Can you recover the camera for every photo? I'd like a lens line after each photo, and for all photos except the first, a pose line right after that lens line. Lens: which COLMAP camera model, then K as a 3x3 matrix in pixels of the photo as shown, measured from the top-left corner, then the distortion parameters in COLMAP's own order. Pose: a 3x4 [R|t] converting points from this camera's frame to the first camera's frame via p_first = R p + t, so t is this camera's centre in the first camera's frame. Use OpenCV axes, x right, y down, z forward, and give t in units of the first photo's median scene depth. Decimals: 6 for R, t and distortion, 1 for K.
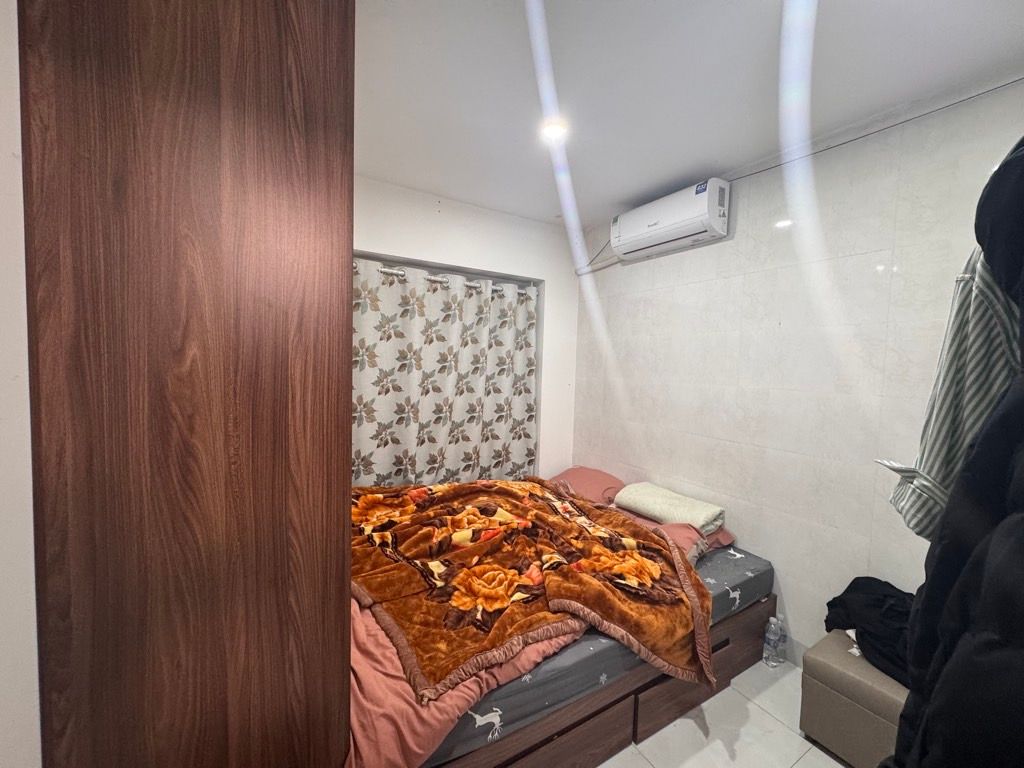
lens RADIAL K [[403.2, 0, 509.0], [0, 403.2, 384.4], [0, 0, 1]] dist [-0.002202, -0.000043]
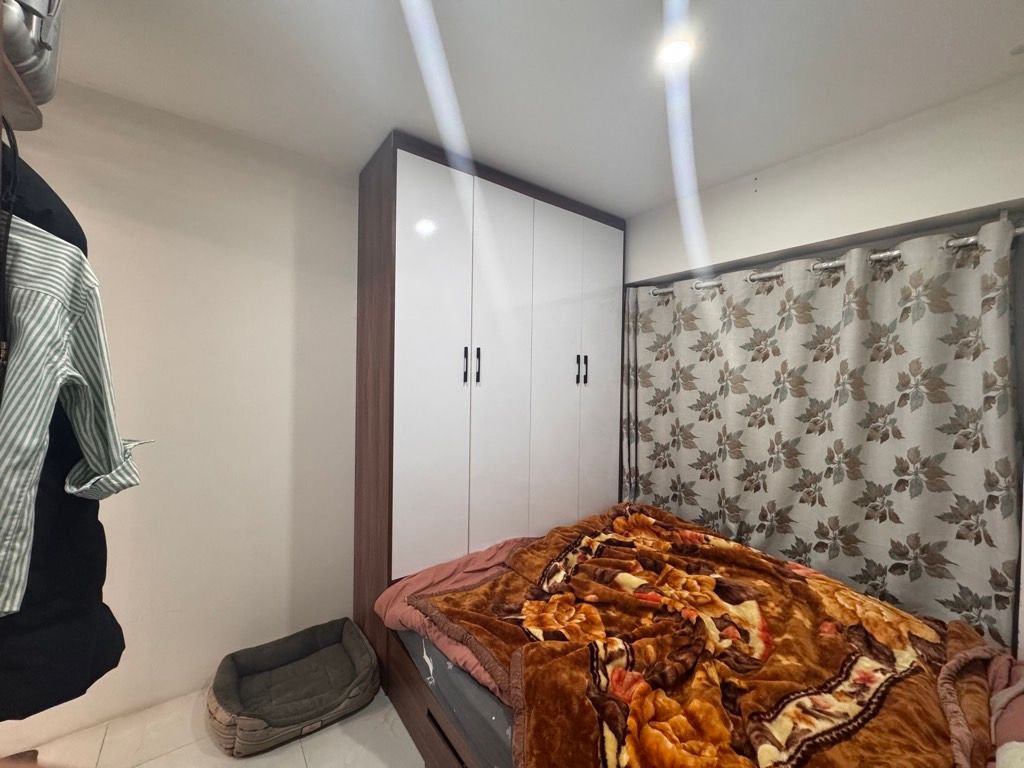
lens RADIAL K [[403.2, 0, 509.0], [0, 403.2, 384.4], [0, 0, 1]] dist [-0.002202, -0.000043]
pose [[0.099498, -0.017273, -0.994888, 0.592128], [-0.063516, 0.997700, -0.023674, -0.006773], [0.993008, 0.065547, 0.098172, 0.509383]]
